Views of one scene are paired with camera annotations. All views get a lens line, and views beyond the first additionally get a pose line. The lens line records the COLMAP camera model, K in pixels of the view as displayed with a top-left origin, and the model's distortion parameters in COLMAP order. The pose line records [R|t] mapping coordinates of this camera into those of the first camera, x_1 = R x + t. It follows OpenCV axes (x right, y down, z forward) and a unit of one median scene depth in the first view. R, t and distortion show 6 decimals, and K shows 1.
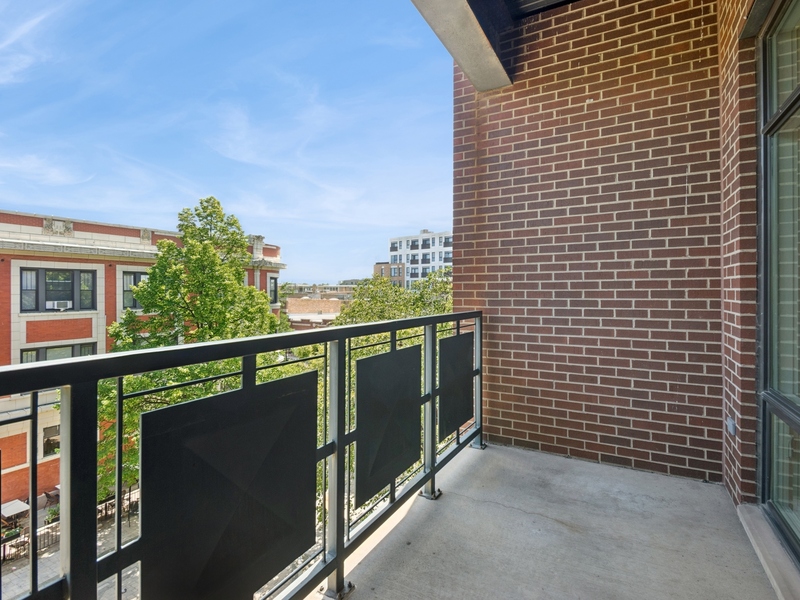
lens RADIAL K [[403.1, 0, 405.7], [0, 403.1, 290.2], [0, 0, 1]] dist [0.022556, -0.018108]
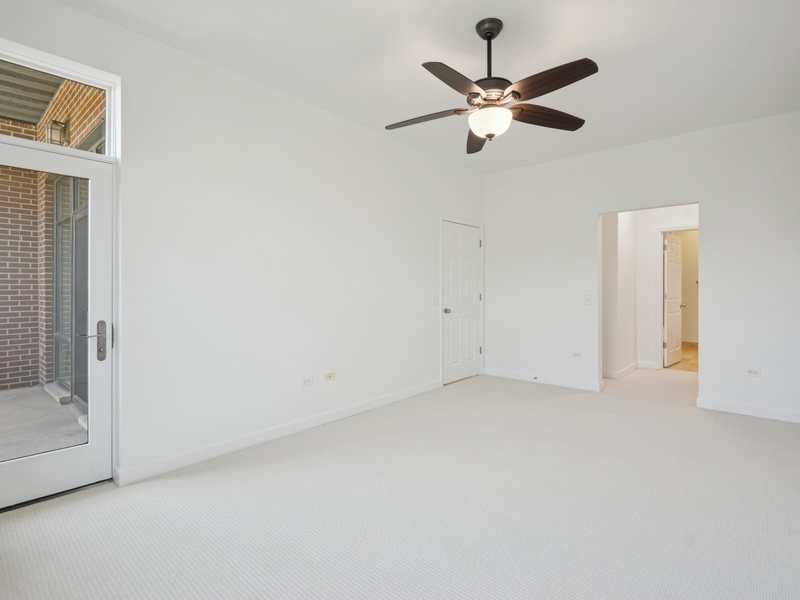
lens RADIAL K [[403.1, 0, 405.7], [0, 403.1, 290.2], [0, 0, 1]] dist [0.022556, -0.018108]
pose [[0.217307, -0.001269, 0.976102, -0.805307], [-0.001354, 0.999998, 0.001602, -0.006921], [-0.976102, -0.001669, 0.217305, -1.235140]]
